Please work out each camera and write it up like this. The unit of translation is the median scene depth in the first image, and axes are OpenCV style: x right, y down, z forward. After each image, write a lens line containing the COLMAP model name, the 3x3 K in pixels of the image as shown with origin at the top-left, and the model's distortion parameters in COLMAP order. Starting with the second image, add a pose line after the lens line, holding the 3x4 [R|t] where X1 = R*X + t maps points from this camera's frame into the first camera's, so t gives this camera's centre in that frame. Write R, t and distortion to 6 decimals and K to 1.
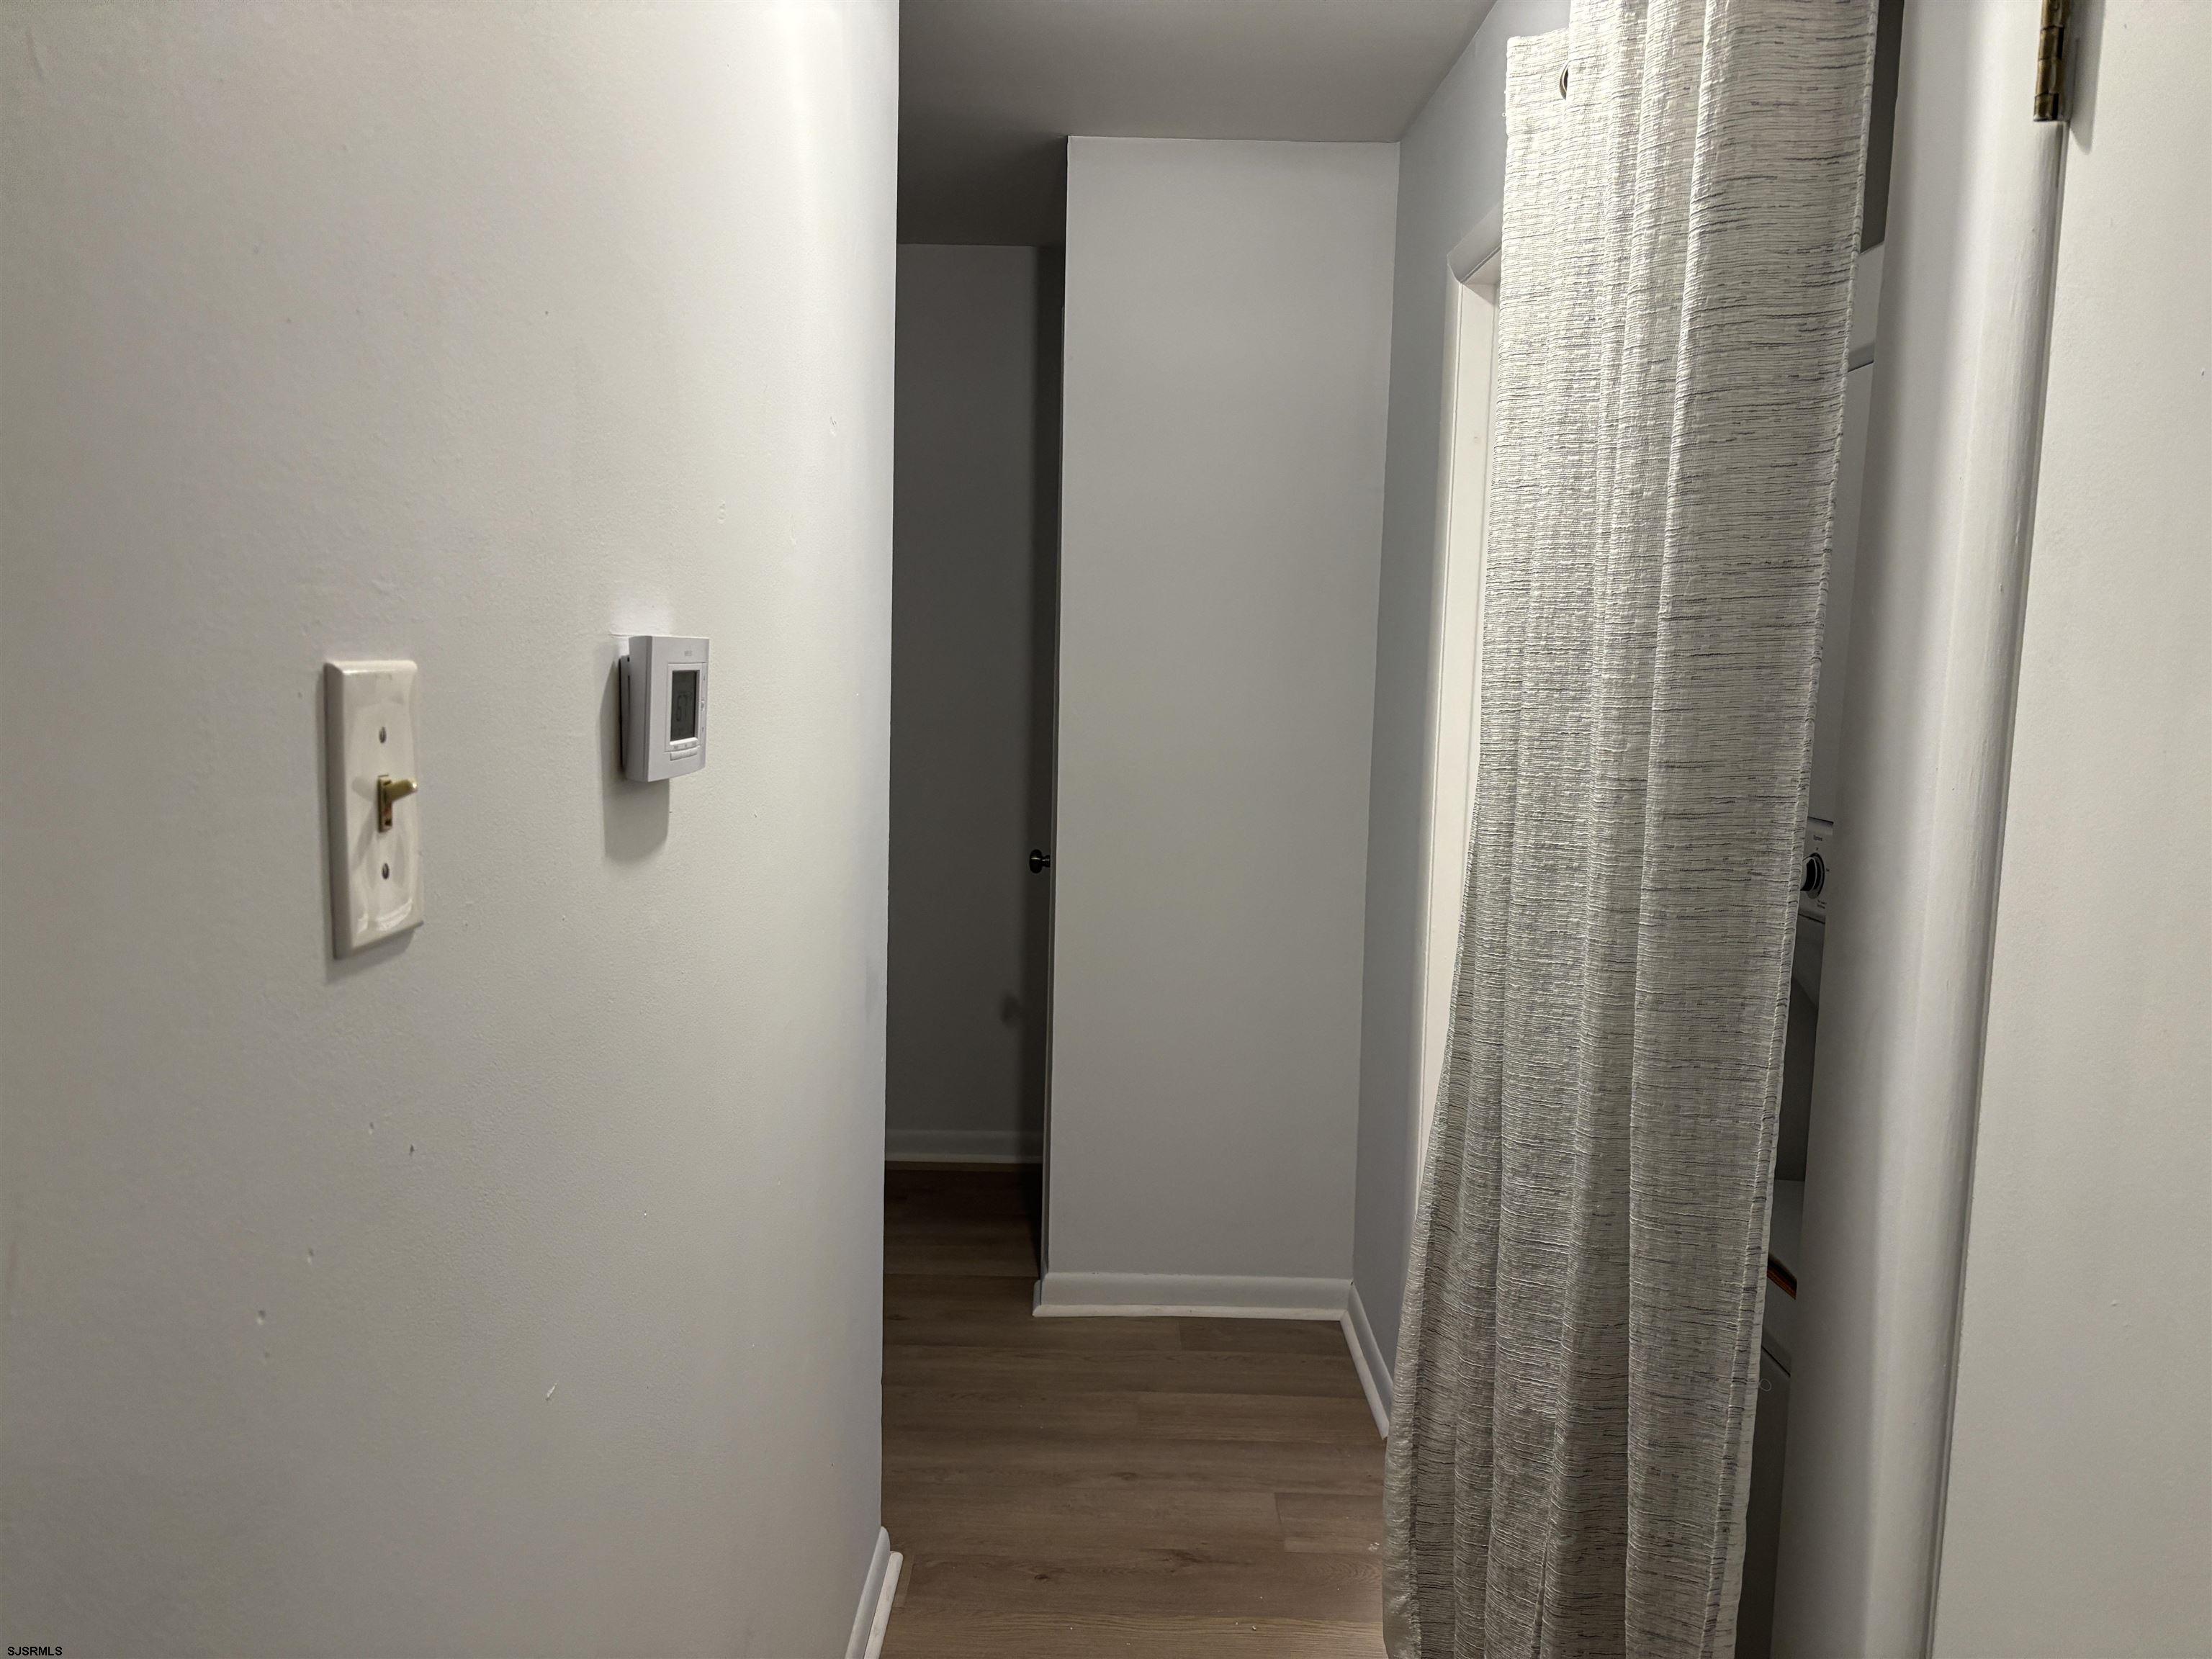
lens RADIAL K [[1679.6, 0, 1103.3], [0, 1679.6, 838.4], [0, 0, 1]] dist [0.012061, 0.013759]
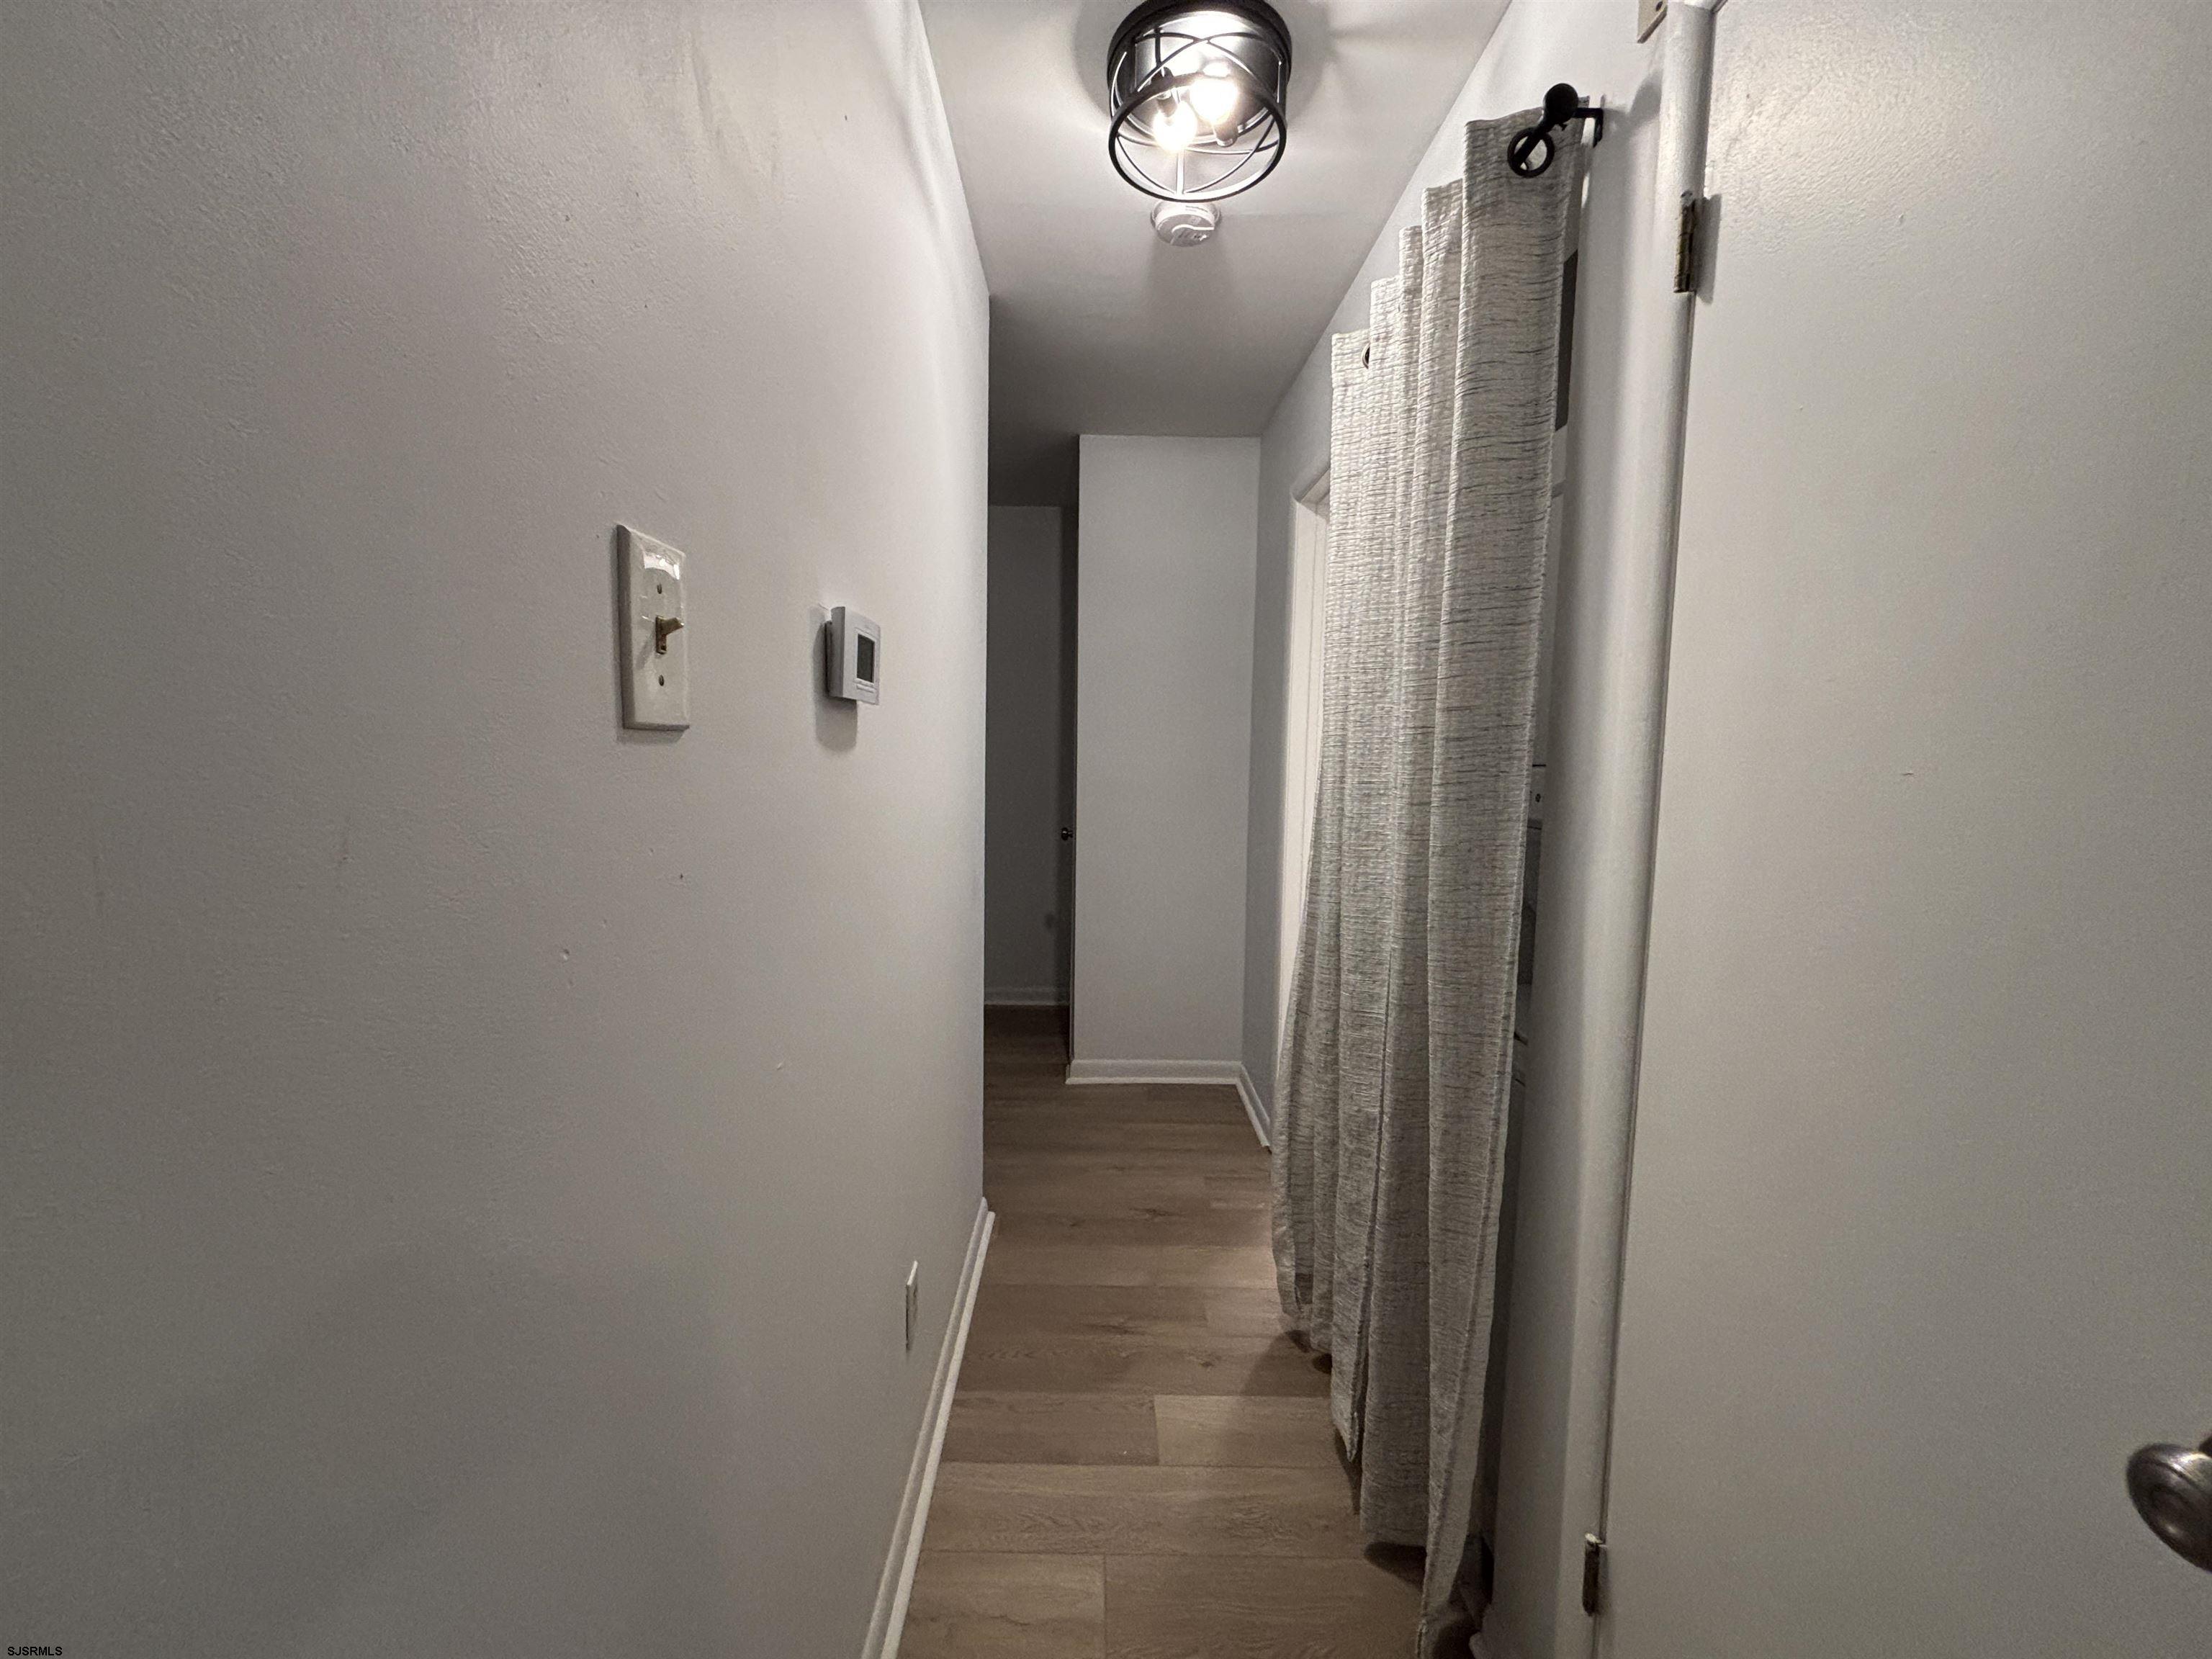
lens RADIAL K [[878.1, 0, 1098.0], [0, 878.1, 830.1], [0, 0, 1]] dist [0.002553, -0.001908]
pose [[0.999952, -0.008806, 0.004286, -0.017672], [0.008938, 0.999458, -0.031698, 0.082149], [-0.004005, 0.031735, 0.999488, 0.096865]]
